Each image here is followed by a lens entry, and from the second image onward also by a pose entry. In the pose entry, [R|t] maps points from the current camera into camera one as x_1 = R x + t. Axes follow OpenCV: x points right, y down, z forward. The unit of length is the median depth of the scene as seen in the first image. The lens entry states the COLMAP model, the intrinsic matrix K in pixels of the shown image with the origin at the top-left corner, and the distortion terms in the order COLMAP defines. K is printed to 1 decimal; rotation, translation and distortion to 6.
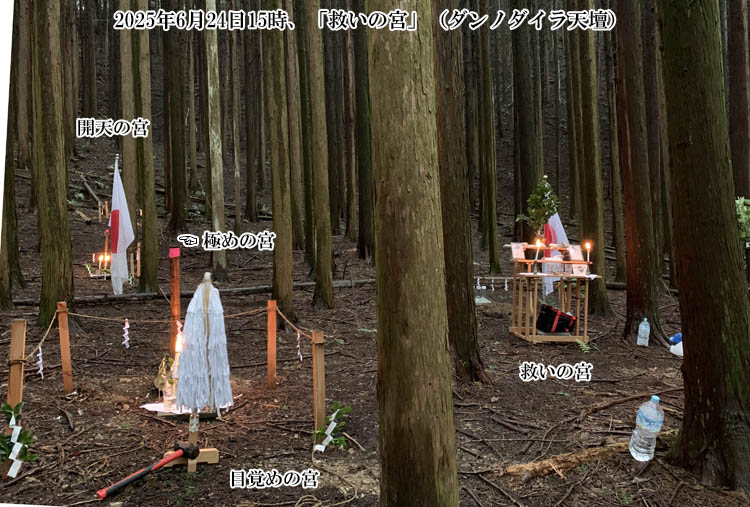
lens RADIAL K [[562.5, 0, 381.9], [0, 562.5, 224.4], [0, 0, 1]] dist [0.014070, -0.013687]
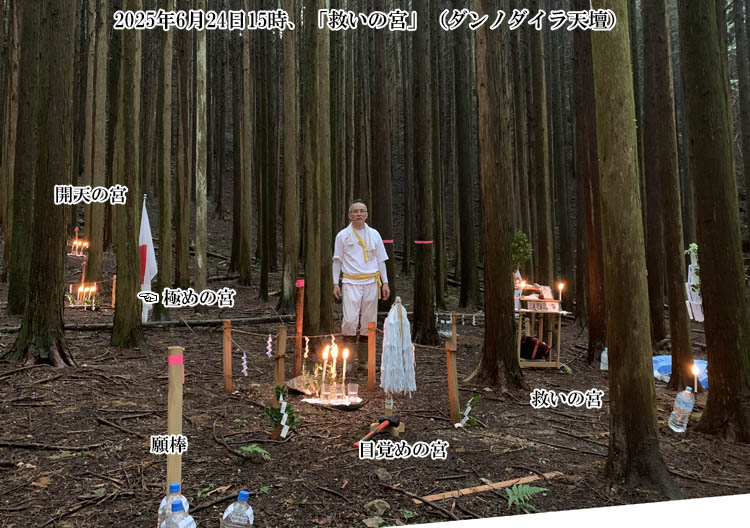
lens RADIAL K [[551.3, 0, 355.1], [0, 551.3, 235.3], [0, 0, 1]] dist [0.029794, -0.030562]
pose [[0.993994, 0.032263, 0.104573, -0.242716], [-0.026890, 0.998265, -0.052386, 0.001757], [-0.106082, 0.049260, 0.993136, -0.167166]]
